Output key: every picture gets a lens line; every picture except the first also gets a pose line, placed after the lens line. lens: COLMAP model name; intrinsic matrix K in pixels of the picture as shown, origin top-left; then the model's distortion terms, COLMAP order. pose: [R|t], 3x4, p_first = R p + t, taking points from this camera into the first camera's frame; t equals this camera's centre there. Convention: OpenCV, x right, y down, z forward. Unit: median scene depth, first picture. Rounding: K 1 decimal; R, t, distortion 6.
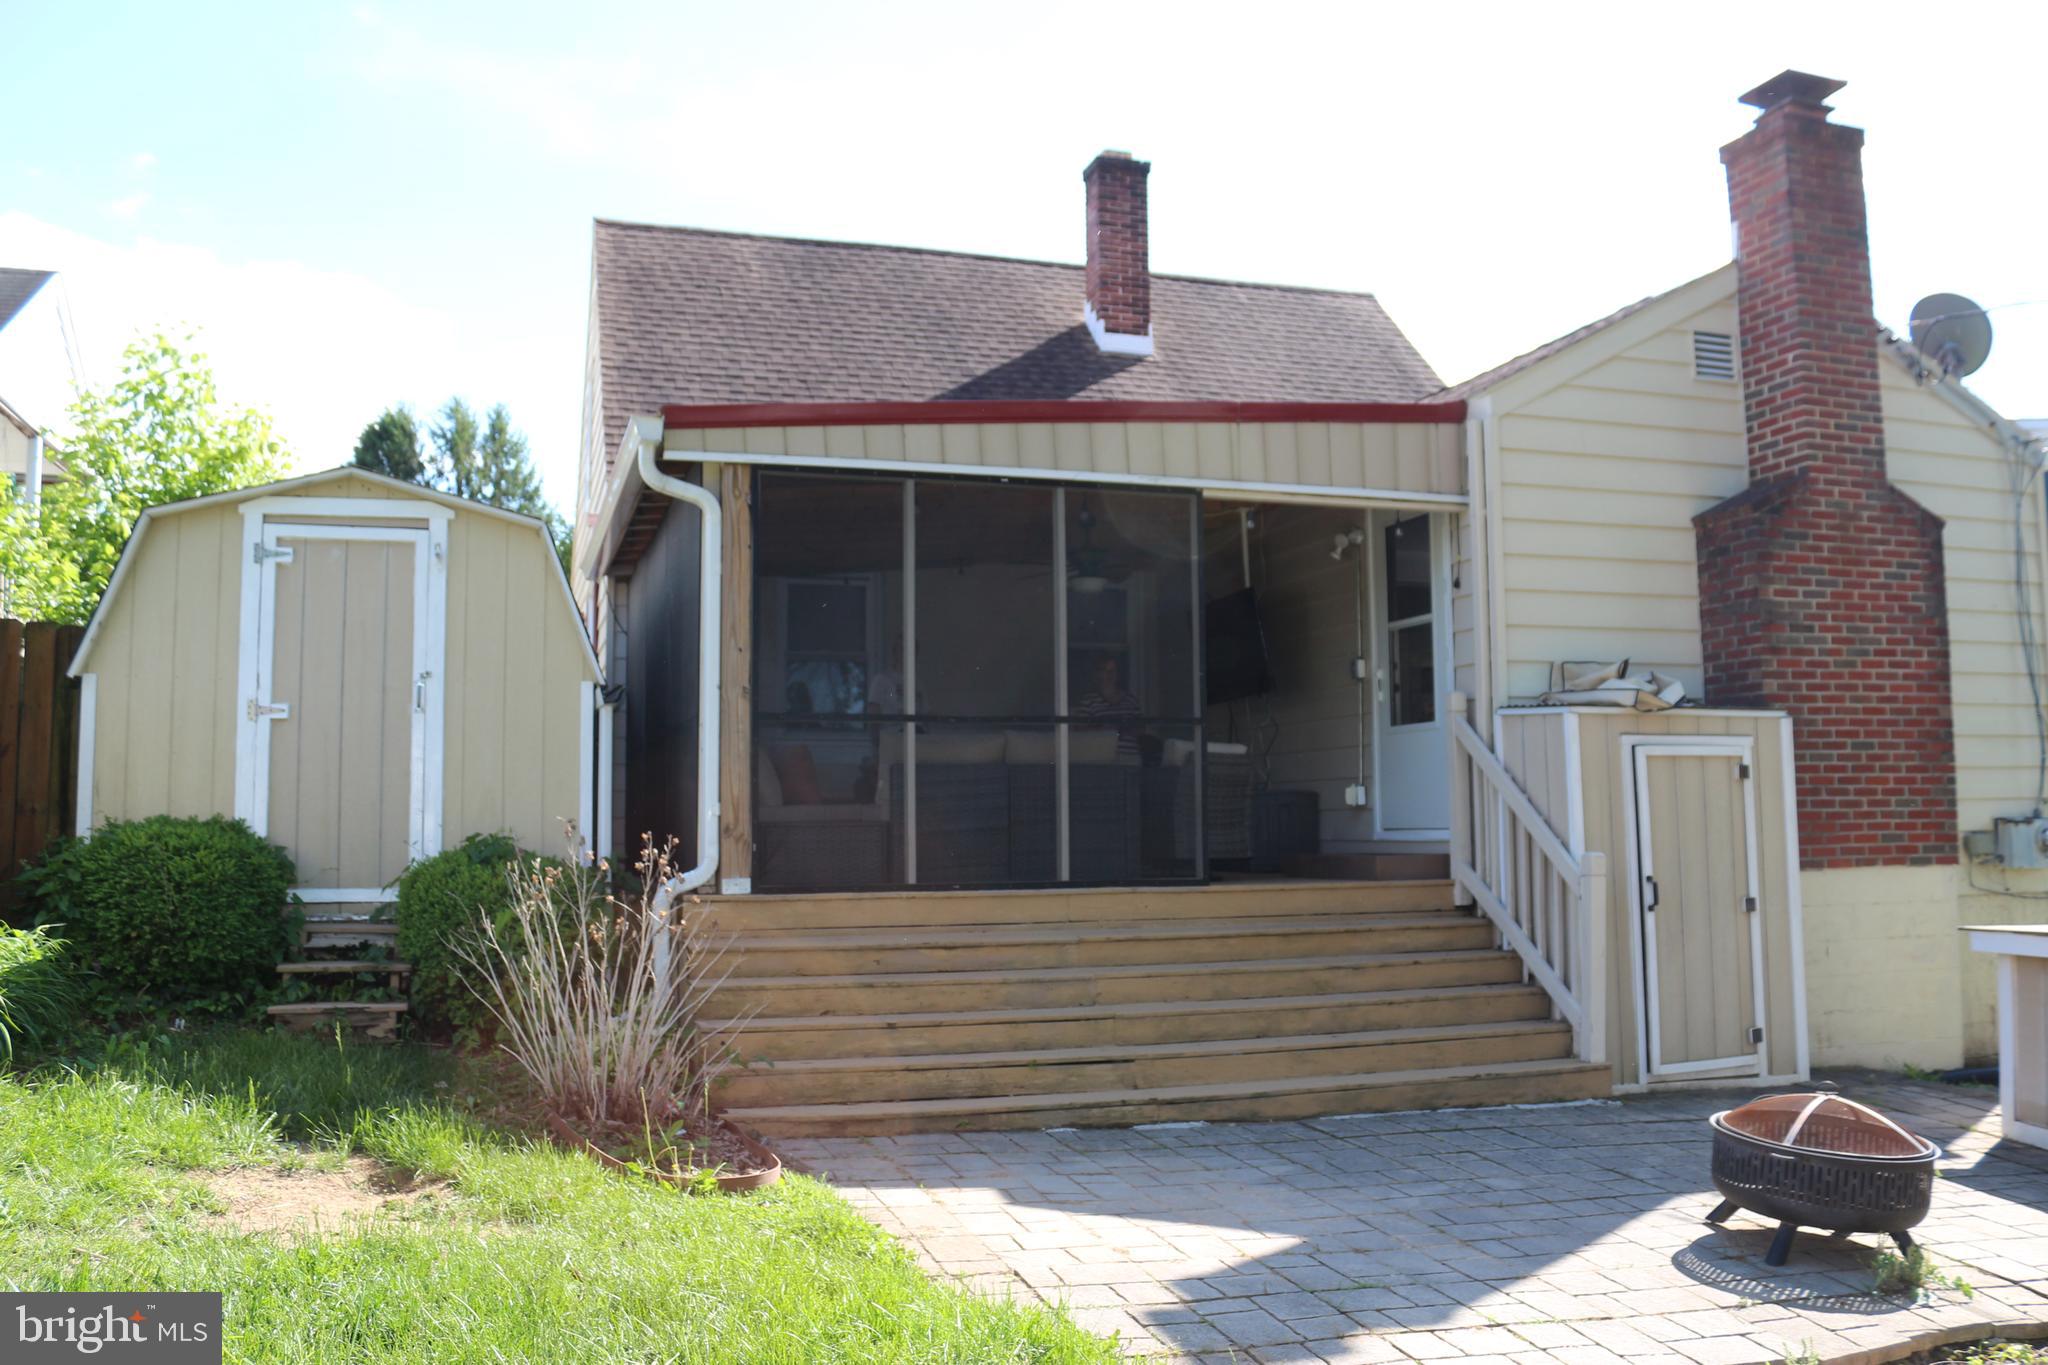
lens RADIAL K [[1676.4, 0, 1024.0], [0, 1676.4, 682.5], [0, 0, 1]] dist [-0.167107, 0.148855]
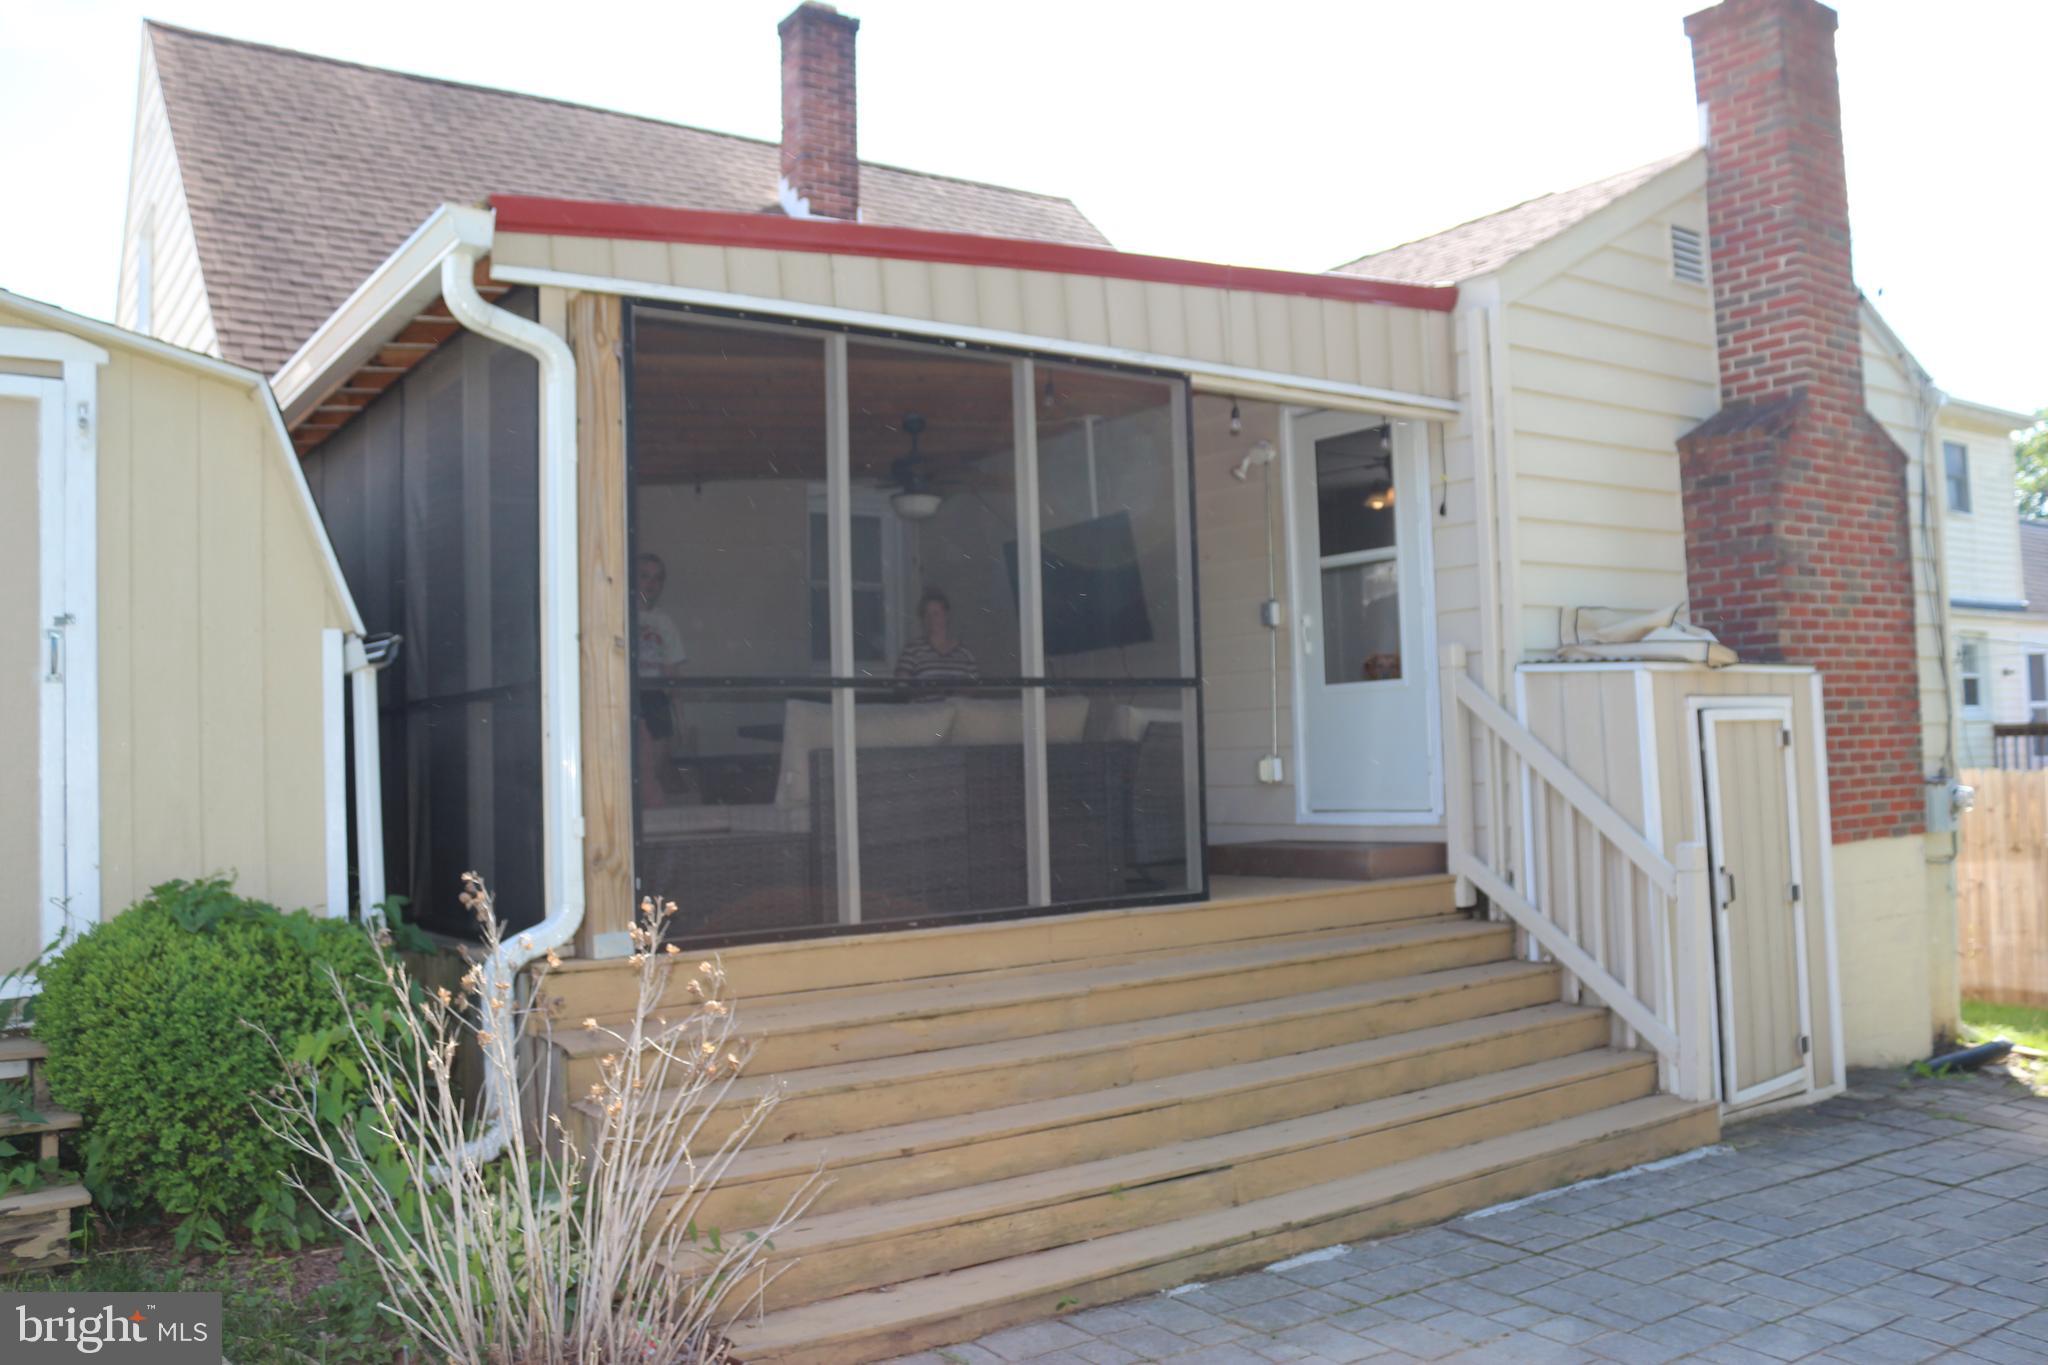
lens RADIAL K [[1676.4, 0, 1024.0], [0, 1676.4, 682.5], [0, 0, 1]] dist [-0.167107, 0.148855]
pose [[0.952281, -0.008011, 0.305117, -0.186824], [-0.001666, 0.999504, 0.031443, -0.000378], [-0.305218, -0.030451, 0.951796, 0.293670]]
